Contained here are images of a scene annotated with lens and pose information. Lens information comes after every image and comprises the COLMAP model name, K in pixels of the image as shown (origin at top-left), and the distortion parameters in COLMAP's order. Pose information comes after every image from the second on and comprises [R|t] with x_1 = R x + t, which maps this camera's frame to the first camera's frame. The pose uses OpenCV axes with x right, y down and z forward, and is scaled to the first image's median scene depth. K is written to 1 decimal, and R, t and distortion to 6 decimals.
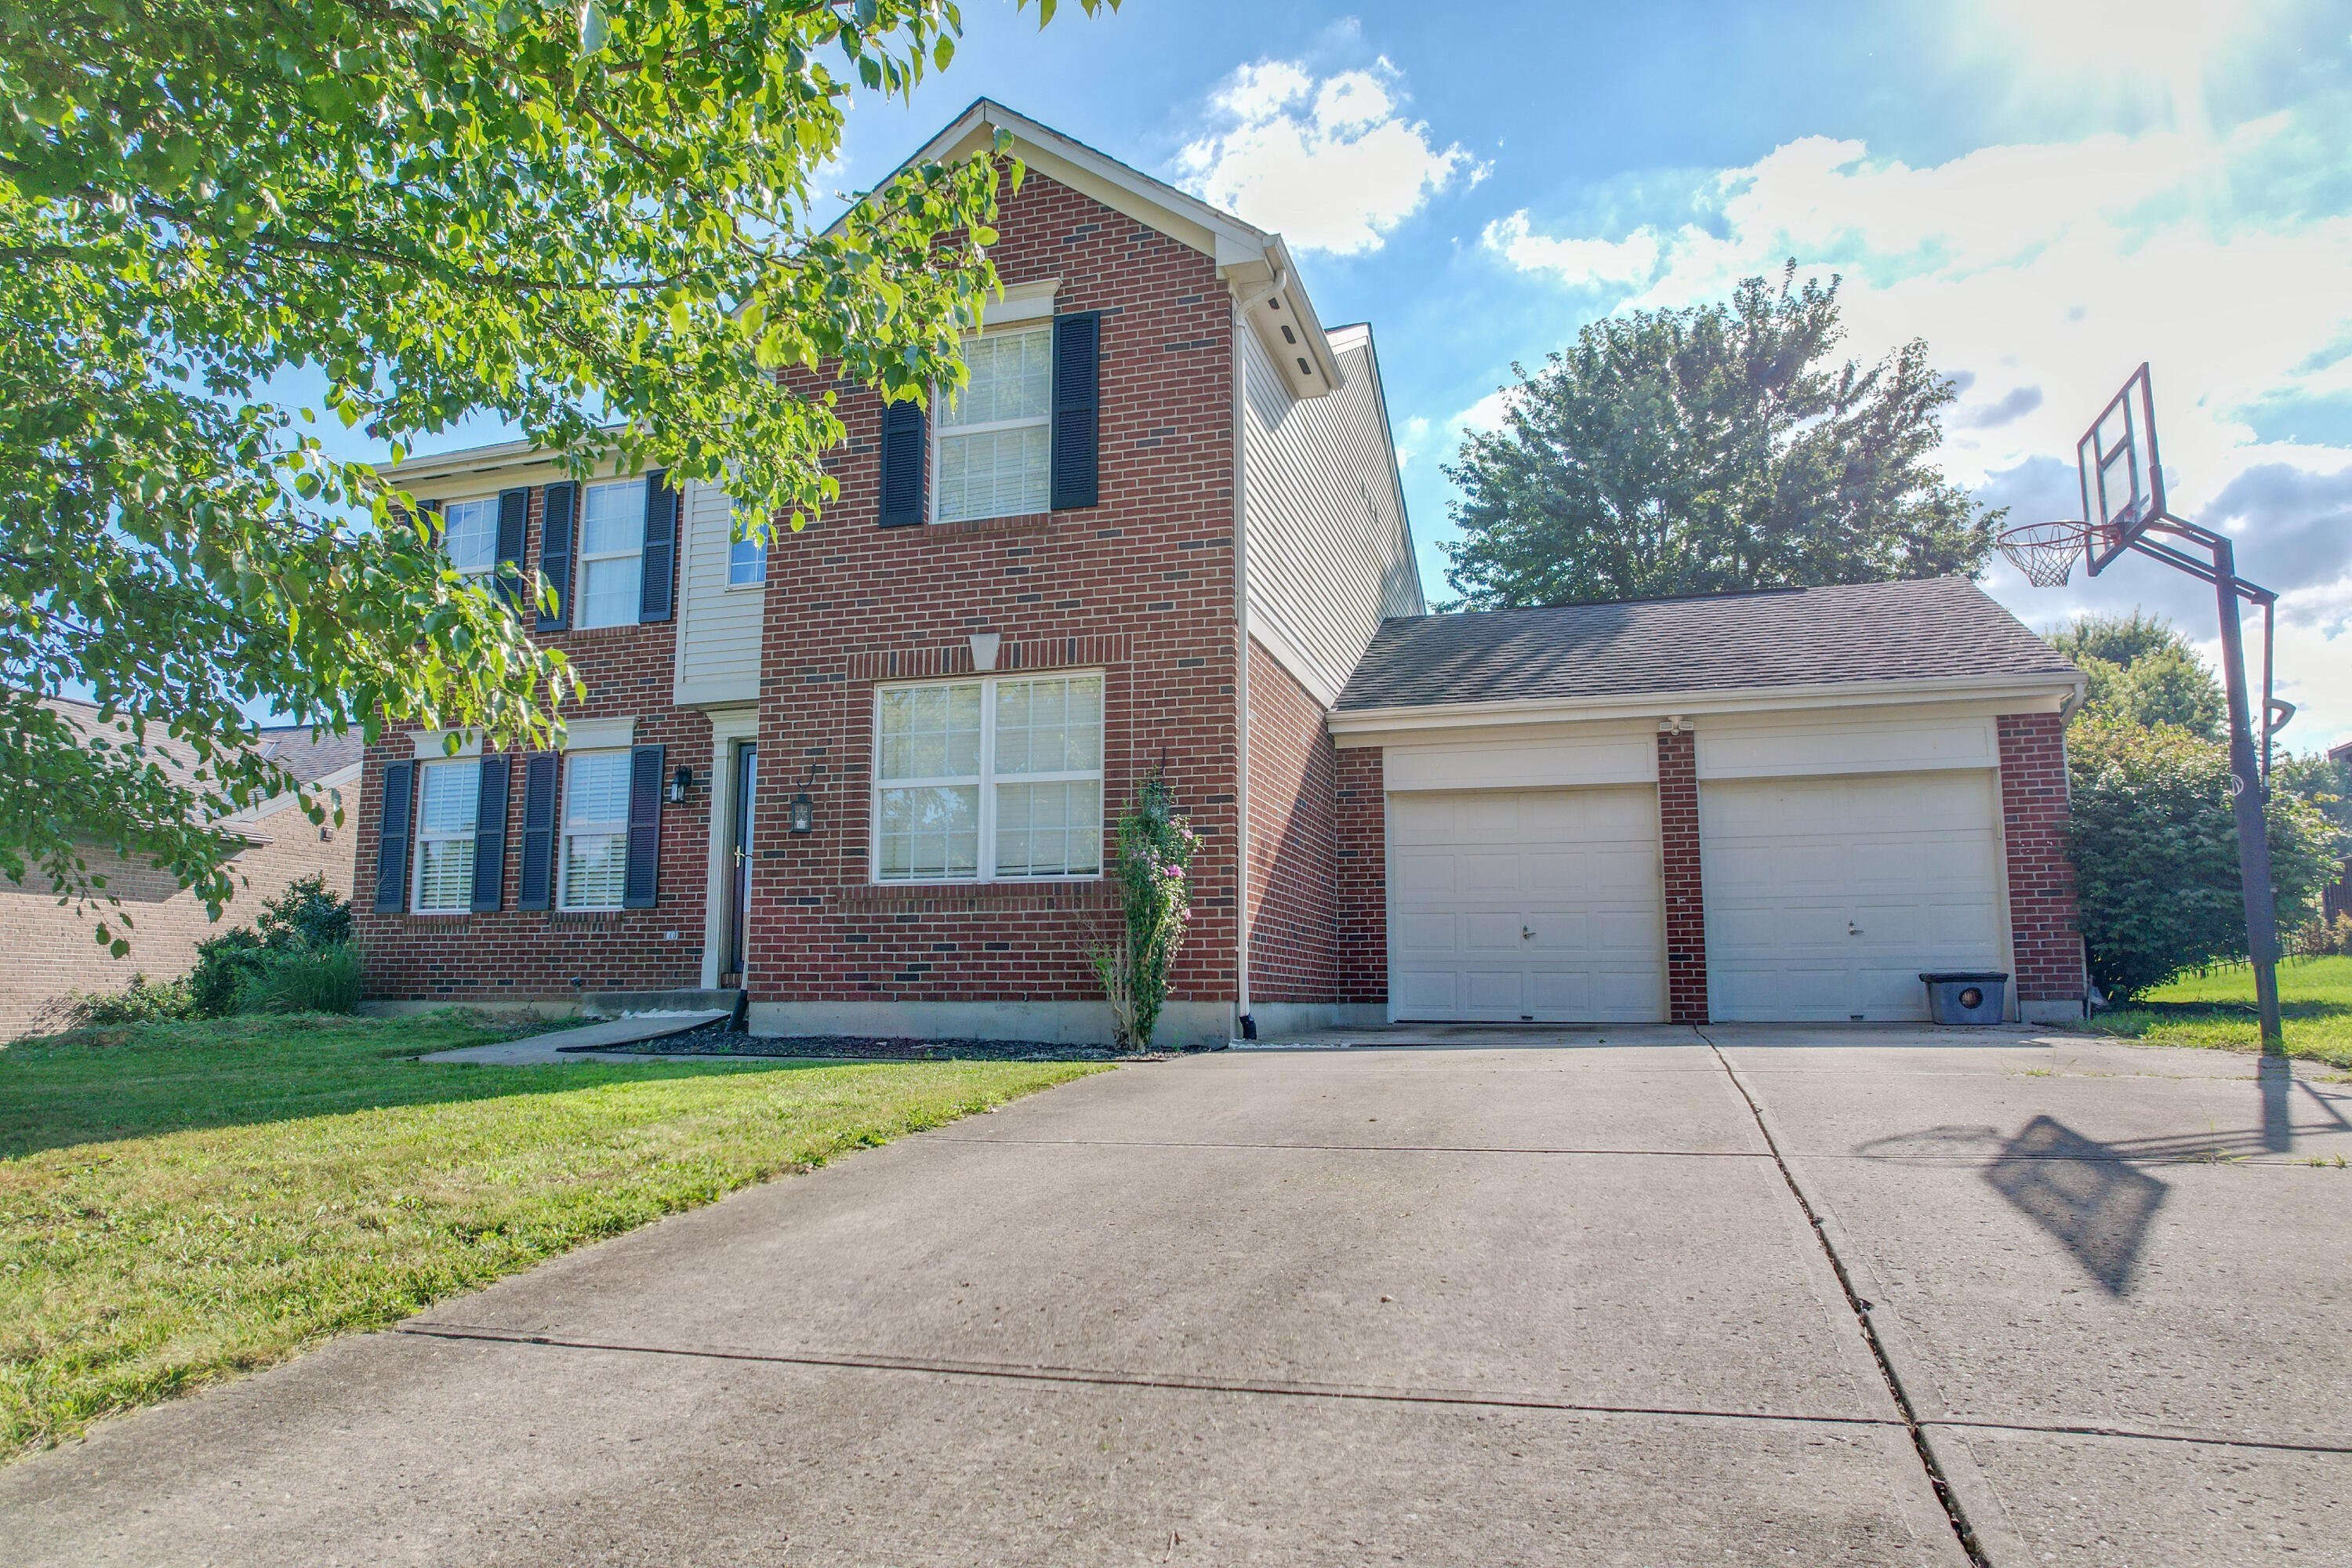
lens RADIAL K [[1510.6, 0, 1168.6], [0, 1510.6, 781.4], [0, 0, 1]] dist [-0.068996, 0.065376]
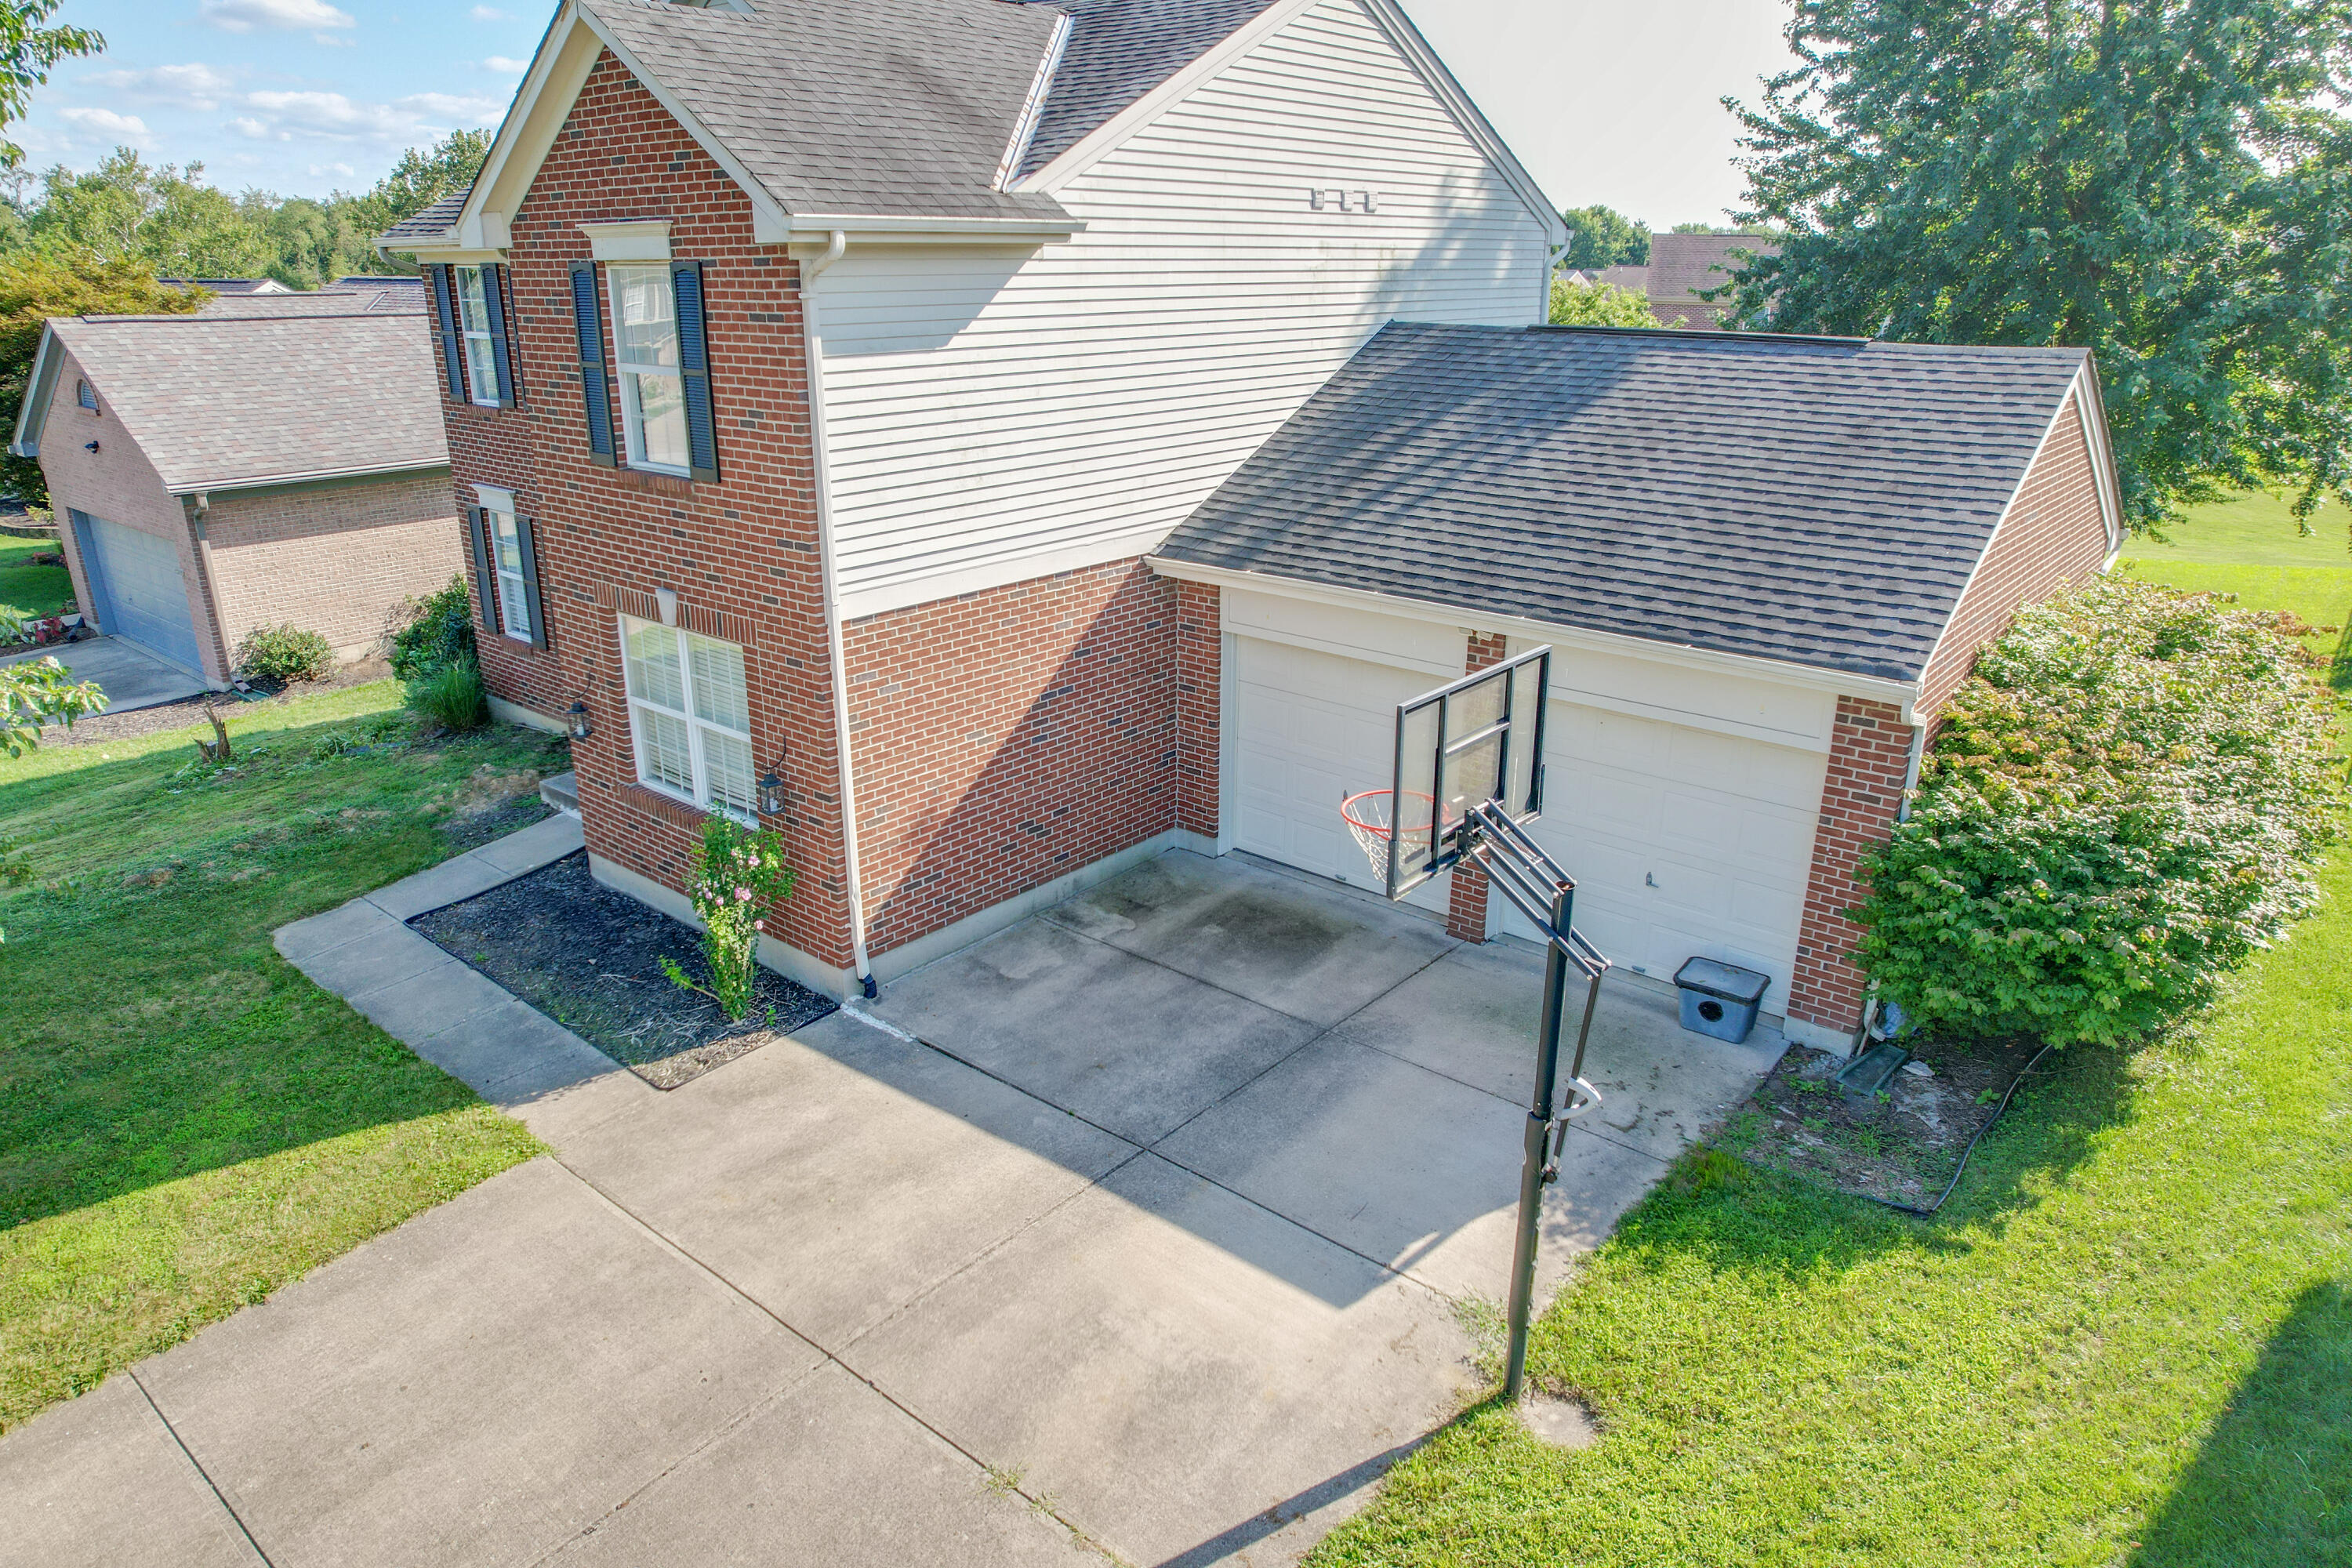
lens RADIAL K [[1510.6, 0, 1168.6], [0, 1510.6, 781.4], [0, 0, 1]] dist [-0.068996, 0.065376]
pose [[0.917619, 0.127432, -0.376479, 0.598021], [0.062283, 0.889405, 0.452857, -0.422884], [0.392551, -0.438998, 0.808198, 0.234638]]
